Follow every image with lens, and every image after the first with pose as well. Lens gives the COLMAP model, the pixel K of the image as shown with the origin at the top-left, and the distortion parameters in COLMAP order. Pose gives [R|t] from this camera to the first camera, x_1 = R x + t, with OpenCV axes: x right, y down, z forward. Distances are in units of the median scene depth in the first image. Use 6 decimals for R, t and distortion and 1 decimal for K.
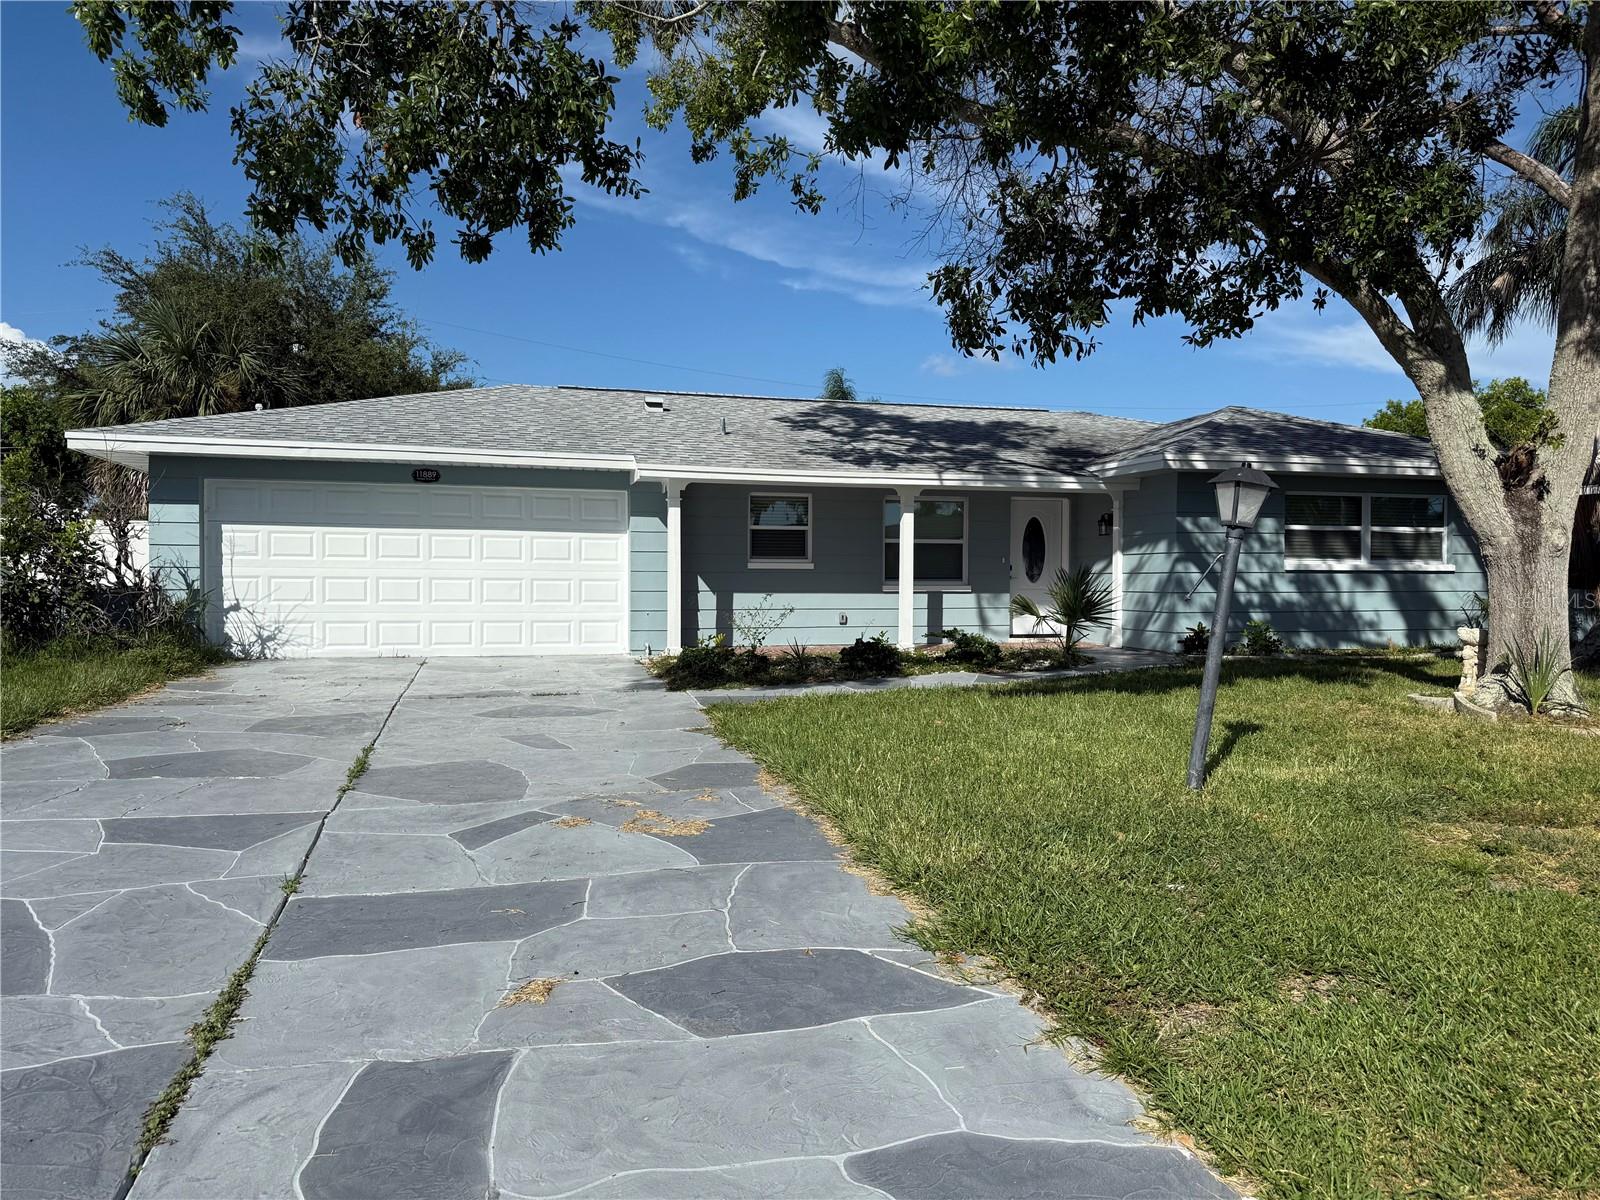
lens RADIAL K [[1118.9, 0, 755.8], [0, 1118.9, 614.6], [0, 0, 1]] dist [0.057272, -0.029446]
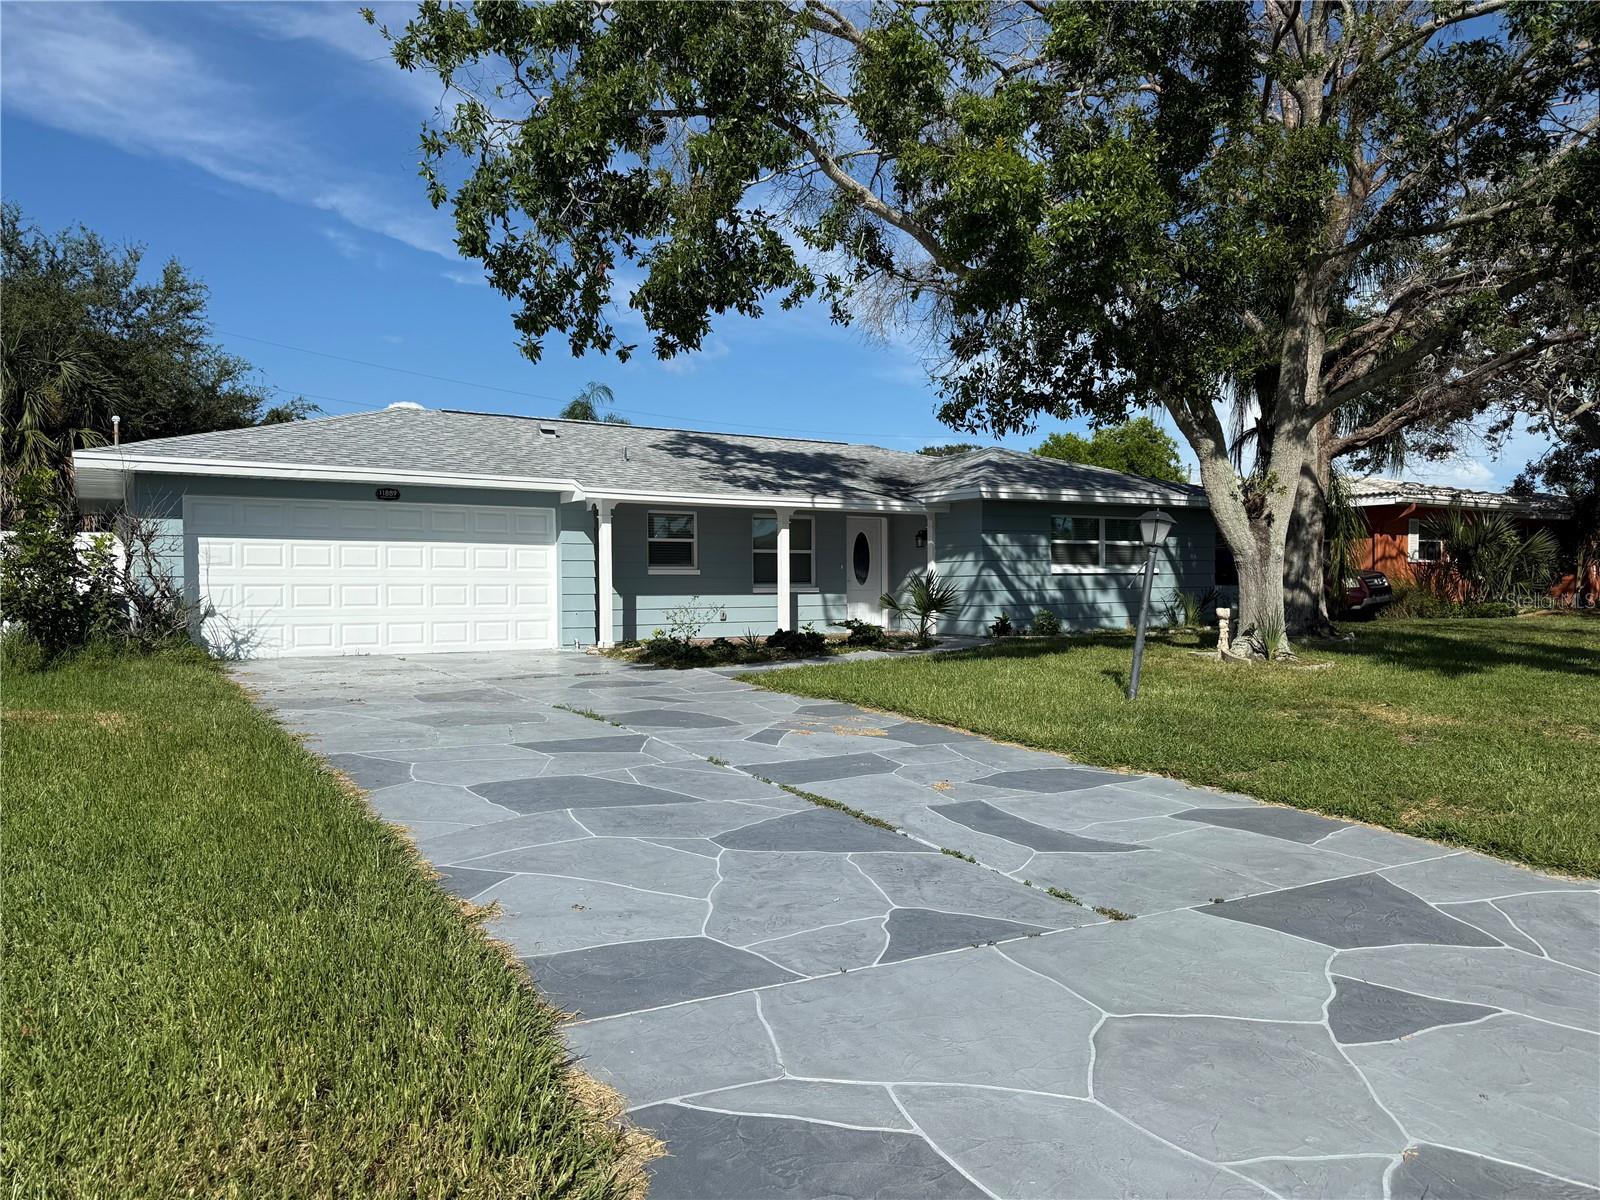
lens RADIAL K [[1118.9, 0, 752.6], [0, 1118.9, 626.9], [0, 0, 1]] dist [0.057272, -0.029446]
pose [[0.961765, -0.019036, 0.273212, -0.239363], [0.018180, 0.999819, 0.005665, 0.009462], [-0.273271, -0.000481, 0.961937, -0.178707]]
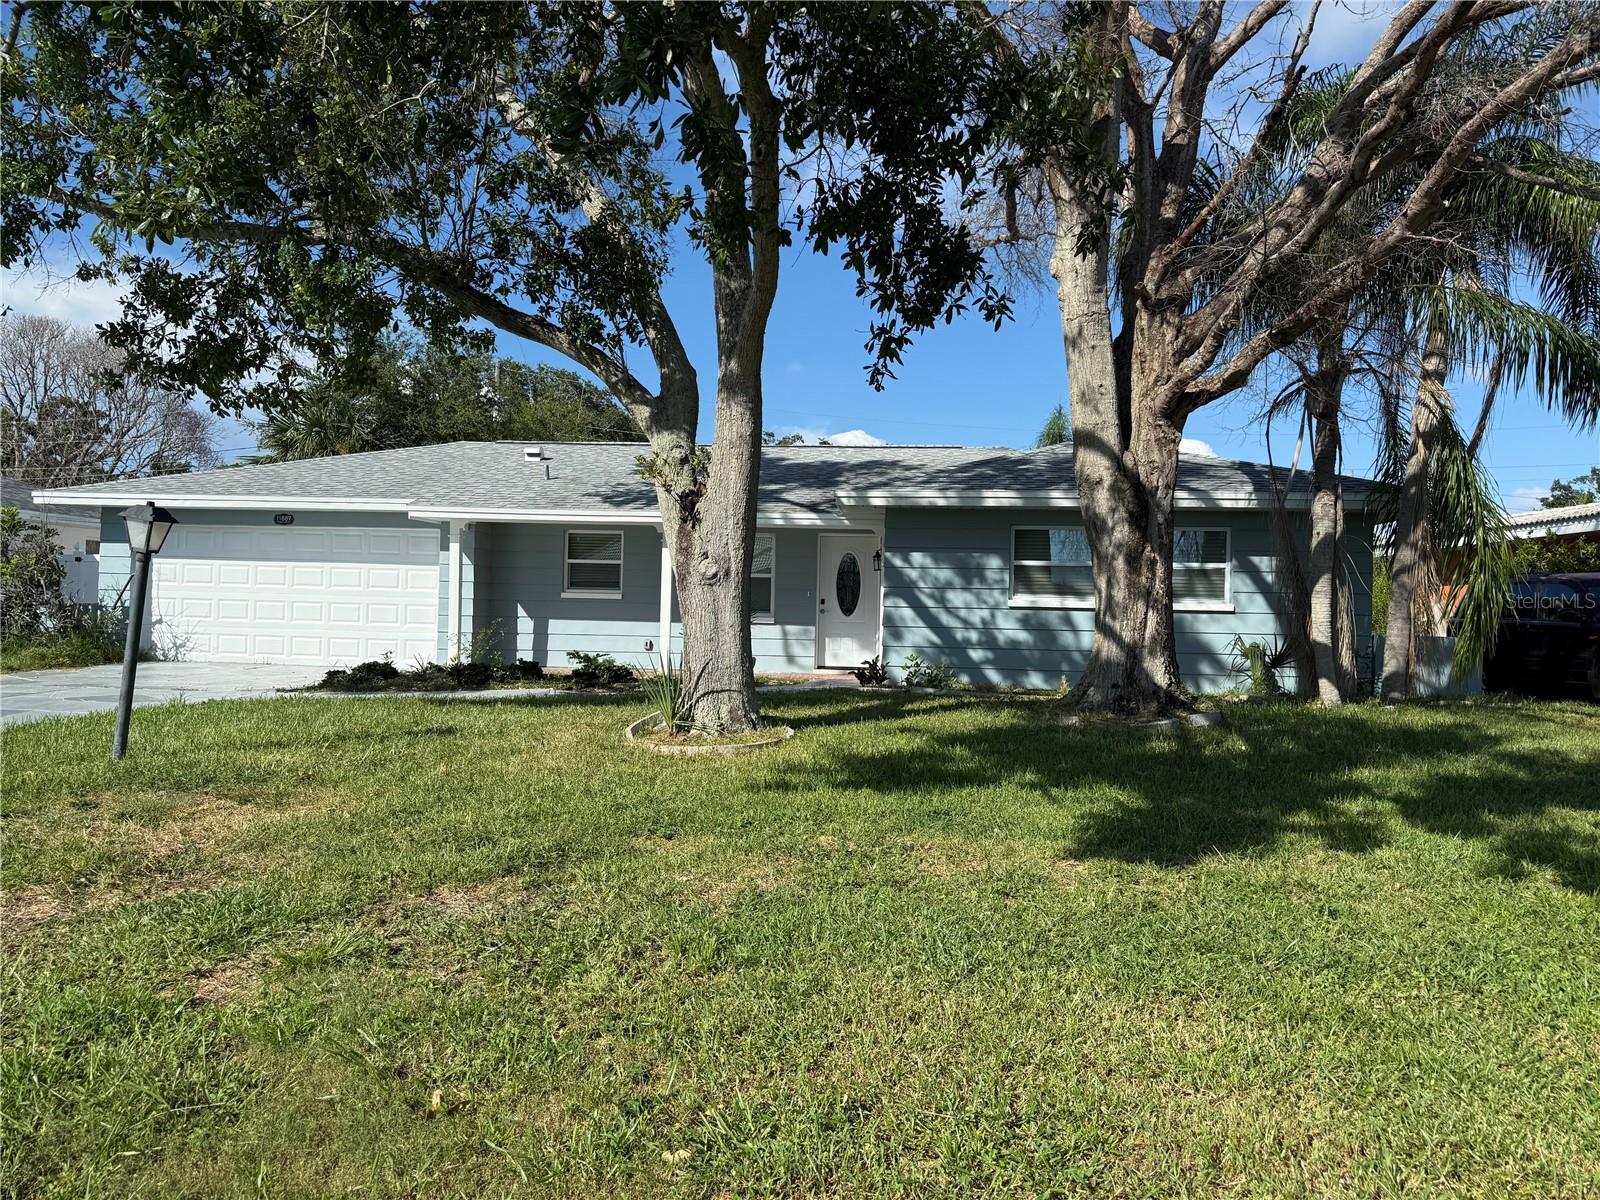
lens RADIAL K [[1118.9, 0, 799.4], [0, 1118.9, 599.4], [0, 0, 1]] dist [0.057272, -0.029446]
pose [[0.926767, 0.013352, -0.375399, 0.677924], [-0.032823, 0.998424, -0.045519, 0.003907], [0.374200, 0.054507, 0.925745, 0.048830]]
